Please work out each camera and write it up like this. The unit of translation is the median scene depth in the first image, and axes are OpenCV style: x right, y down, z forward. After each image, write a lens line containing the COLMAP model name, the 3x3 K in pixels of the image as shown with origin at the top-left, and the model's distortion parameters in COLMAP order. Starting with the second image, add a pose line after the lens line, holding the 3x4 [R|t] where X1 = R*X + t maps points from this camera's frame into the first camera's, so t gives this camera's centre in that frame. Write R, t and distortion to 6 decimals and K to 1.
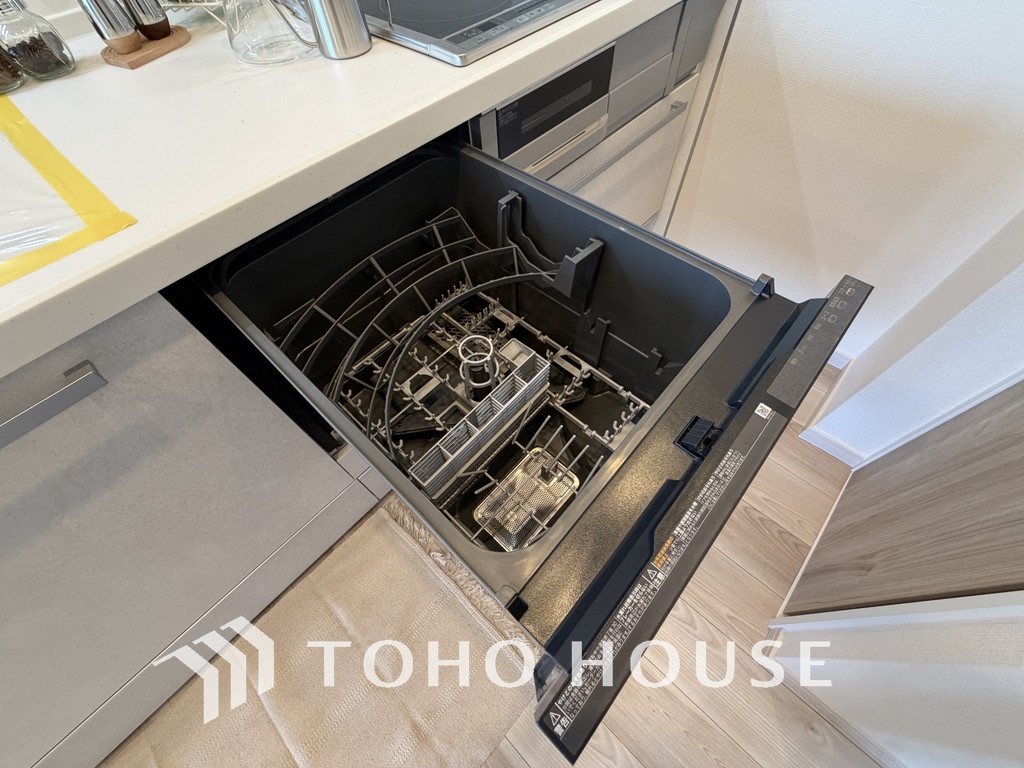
lens RADIAL K [[408.4, 0, 512.0], [0, 408.4, 384.0], [0, 0, 1]] dist [0.000797, 0.000083]
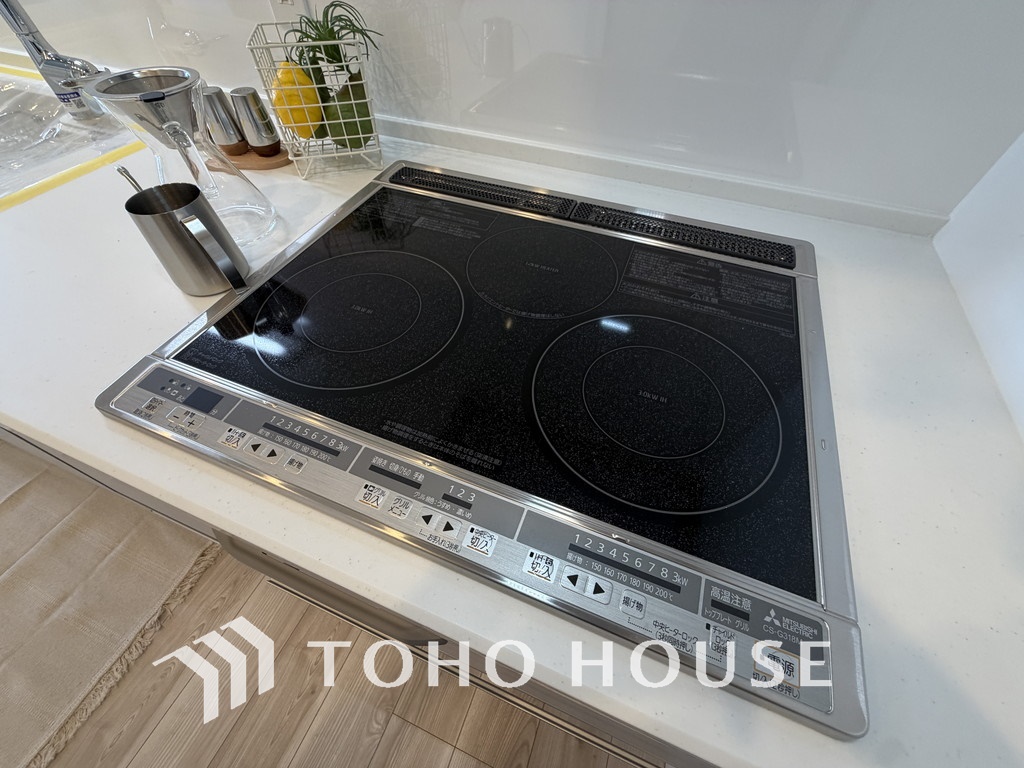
lens RADIAL K [[408.4, 0, 512.0], [0, 408.4, 384.0], [0, 0, 1]] dist [0.000797, 0.000083]
pose [[0.364835, 0.758823, -0.539521, 0.394660], [-0.796729, 0.554282, 0.240819, -1.338554], [0.481786, 0.341993, 0.806798, 0.694517]]
